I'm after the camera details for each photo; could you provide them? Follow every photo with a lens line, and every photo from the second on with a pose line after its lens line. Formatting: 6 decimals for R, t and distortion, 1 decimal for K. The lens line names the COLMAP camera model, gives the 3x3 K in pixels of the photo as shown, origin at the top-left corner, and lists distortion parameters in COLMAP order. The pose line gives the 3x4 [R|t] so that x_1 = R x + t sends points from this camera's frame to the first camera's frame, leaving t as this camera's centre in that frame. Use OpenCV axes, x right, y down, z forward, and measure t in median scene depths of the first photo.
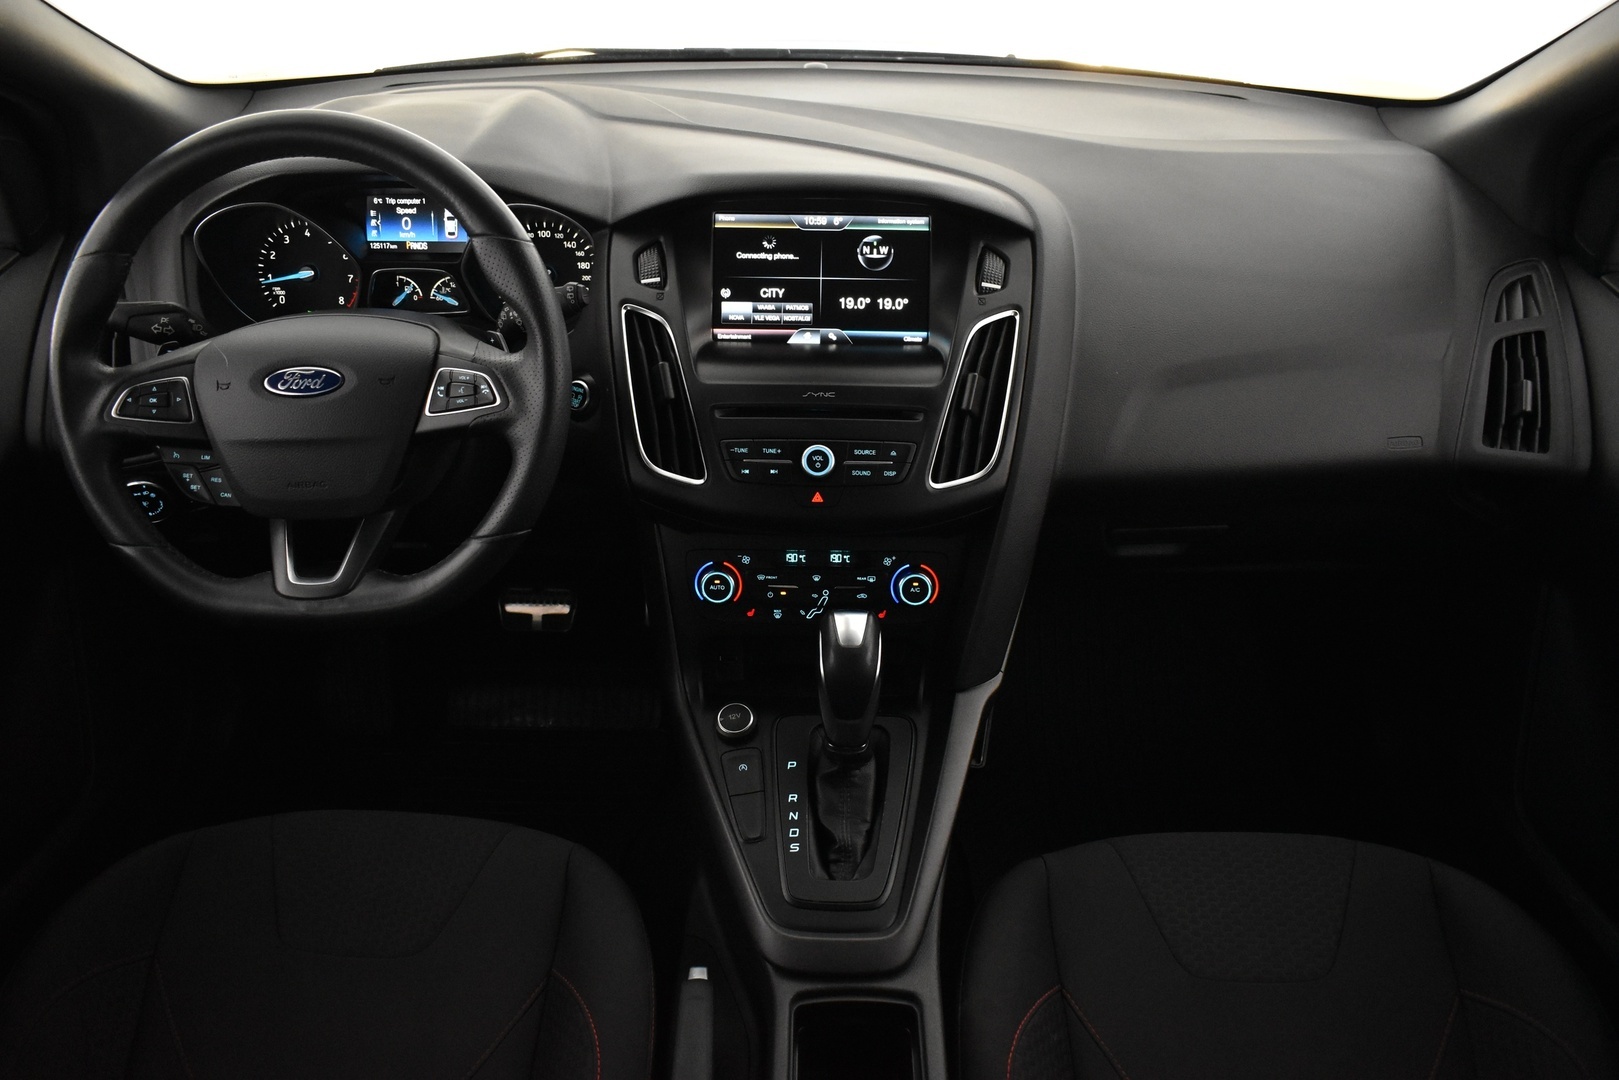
lens RADIAL K [[1282.4, 0, 809.5], [0, 1282.4, 540.0], [0, 0, 1]] dist [-0.092233, 0.000517]
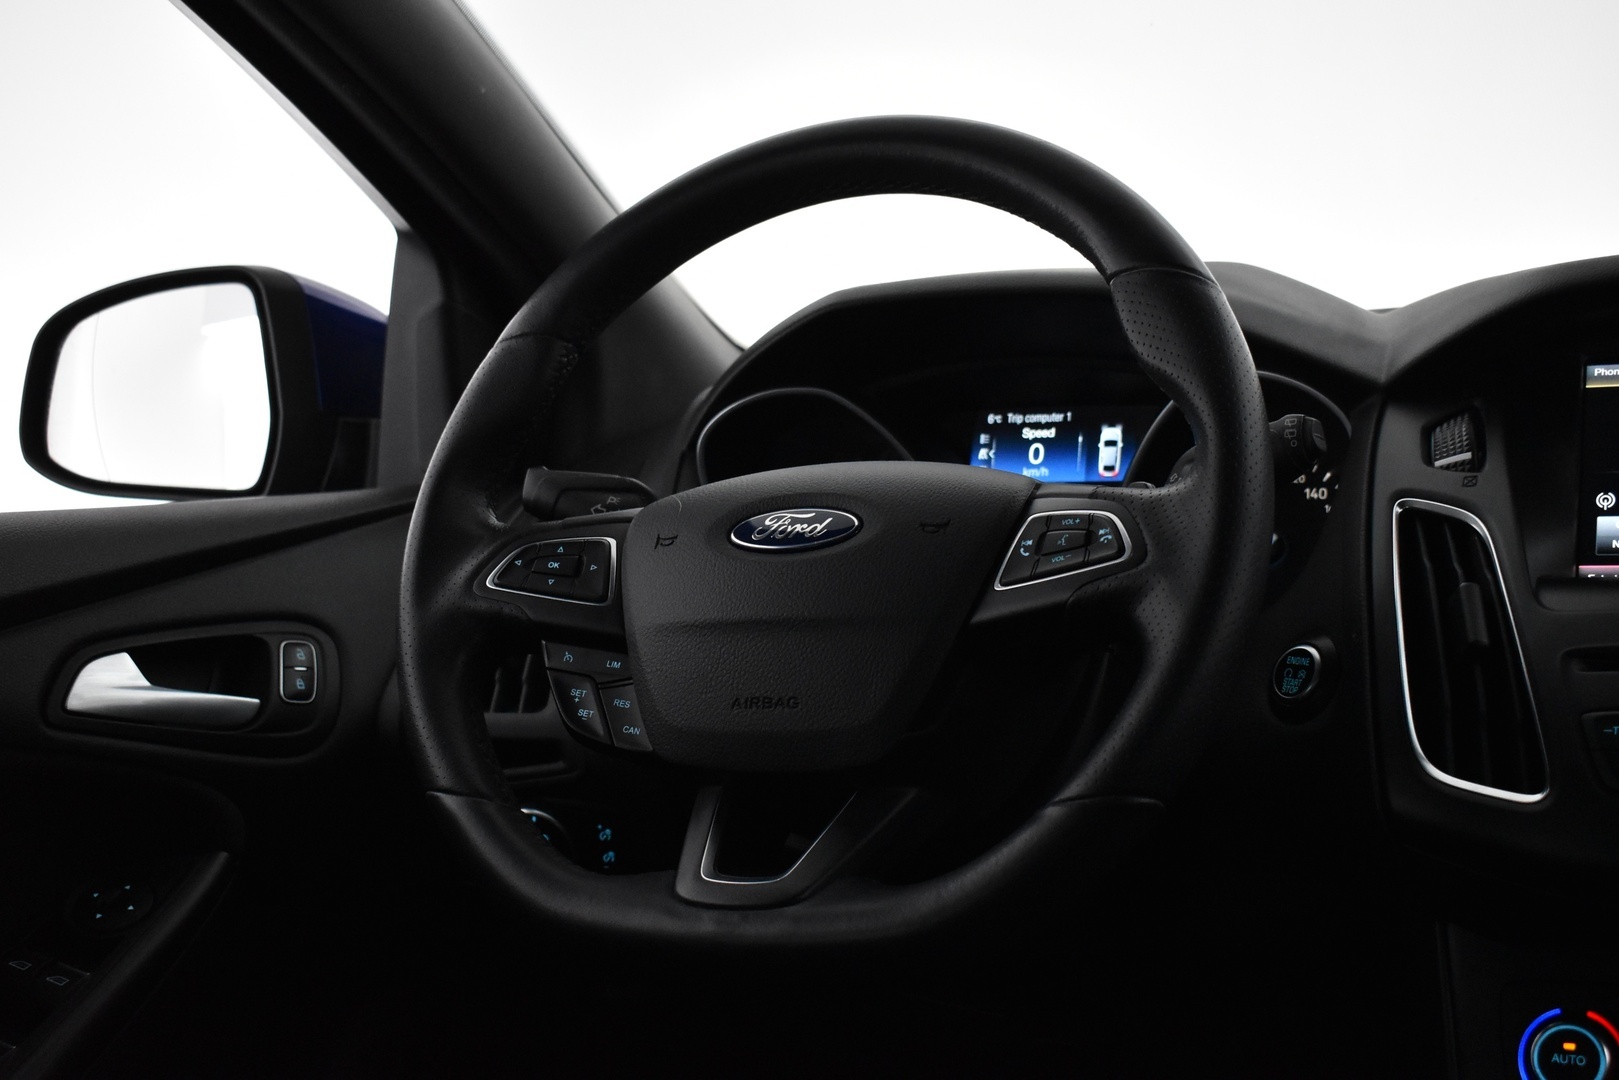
lens RADIAL K [[2056.1, 0, 809.5], [0, 2056.1, 540.0], [0, 0, 1]] dist [-0.054499, 0.046636]
pose [[0.895504, -0.023481, -0.444433, 0.012620], [-0.190880, 0.881834, -0.431201, 0.256927], [0.402041, 0.470976, 0.785204, 0.265409]]
